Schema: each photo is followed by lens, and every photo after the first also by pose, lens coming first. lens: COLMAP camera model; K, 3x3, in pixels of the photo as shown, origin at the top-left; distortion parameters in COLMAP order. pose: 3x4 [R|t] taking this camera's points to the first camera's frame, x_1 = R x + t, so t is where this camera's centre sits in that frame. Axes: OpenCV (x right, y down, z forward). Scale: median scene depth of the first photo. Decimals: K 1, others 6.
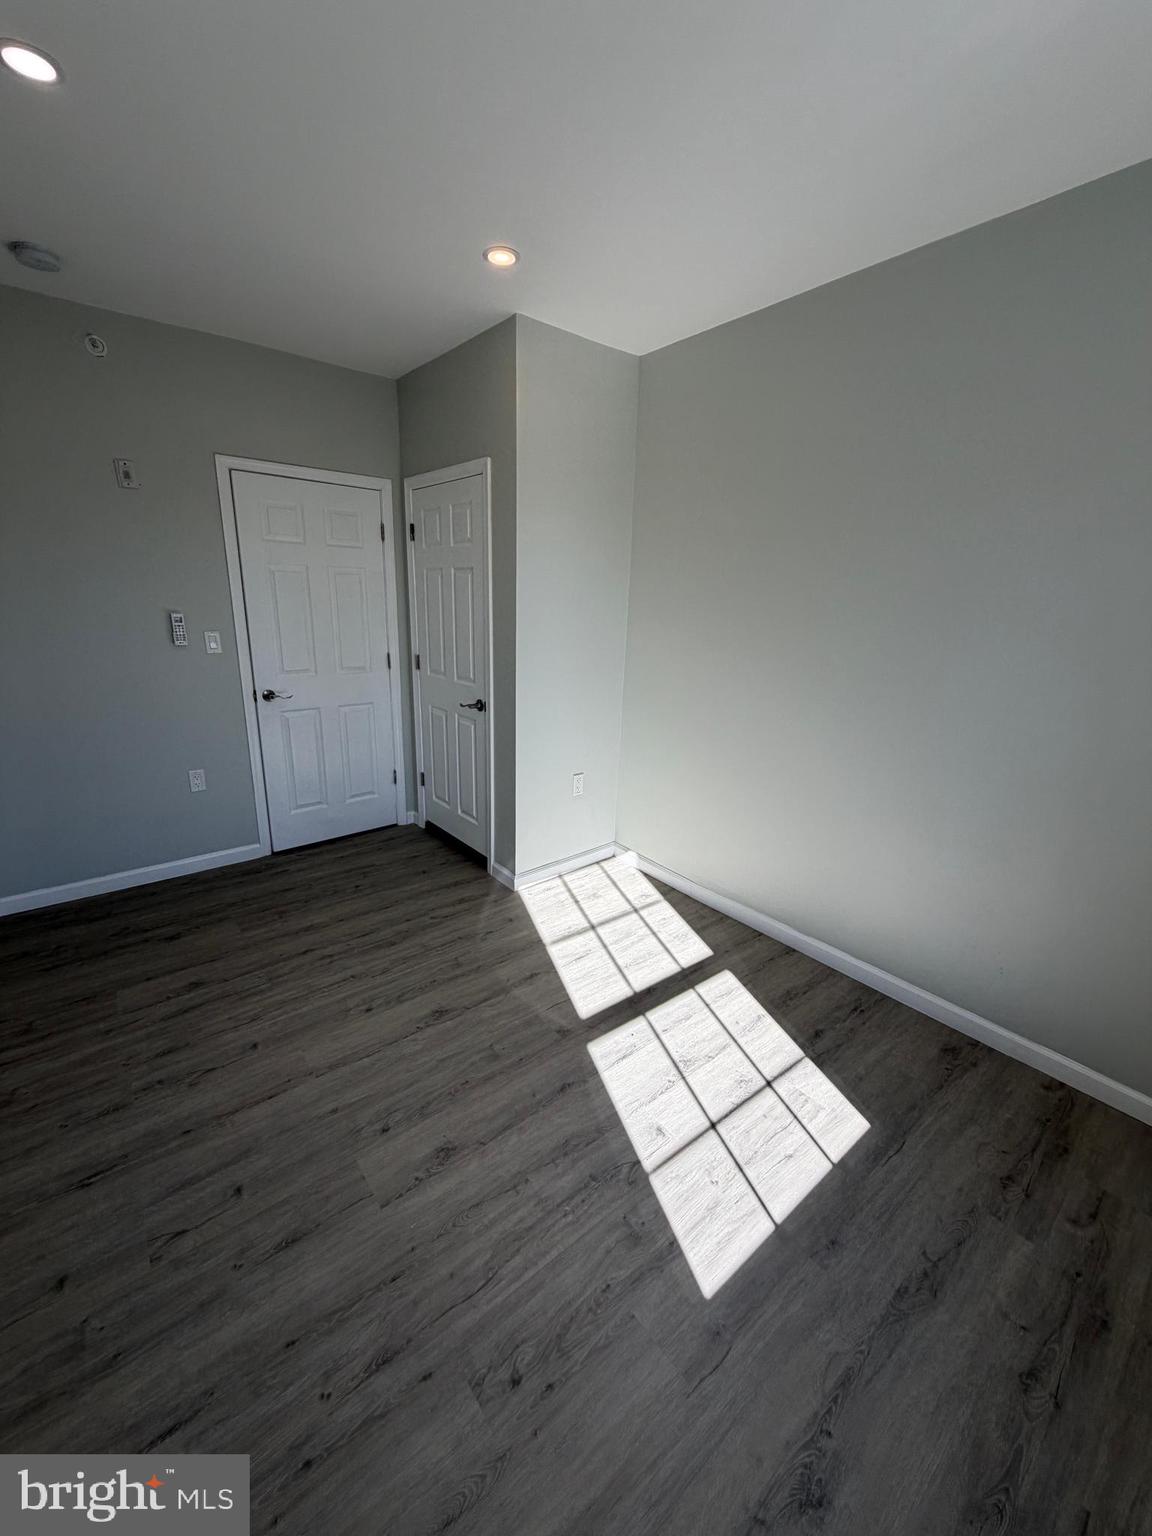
lens RADIAL K [[615.6, 0, 576.7], [0, 615.6, 764.7], [0, 0, 1]] dist [-0.000075, -0.000062]
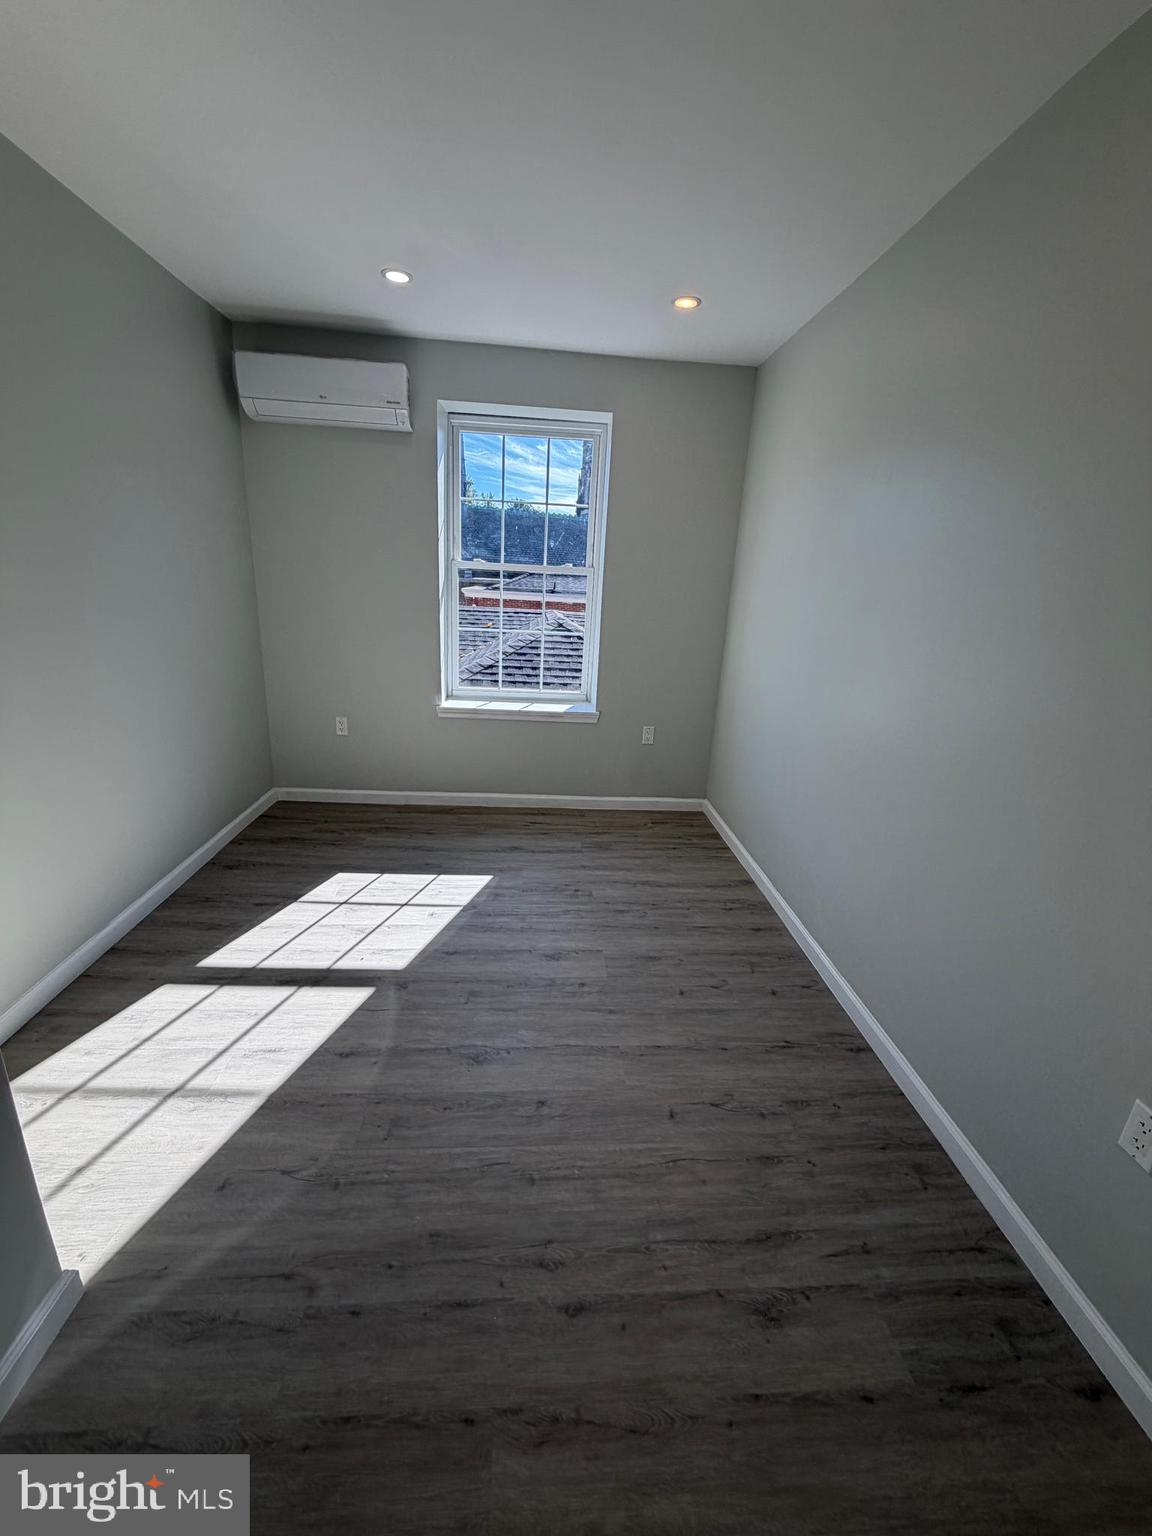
lens RADIAL K [[615.6, 0, 576.7], [0, 615.6, 764.7], [0, 0, 1]] dist [-0.000075, -0.000062]
pose [[-0.815371, -0.235893, 0.528702, -0.783878], [0.080542, 0.858124, 0.507086, -0.417464], [-0.573310, 0.456045, -0.680690, 1.494334]]
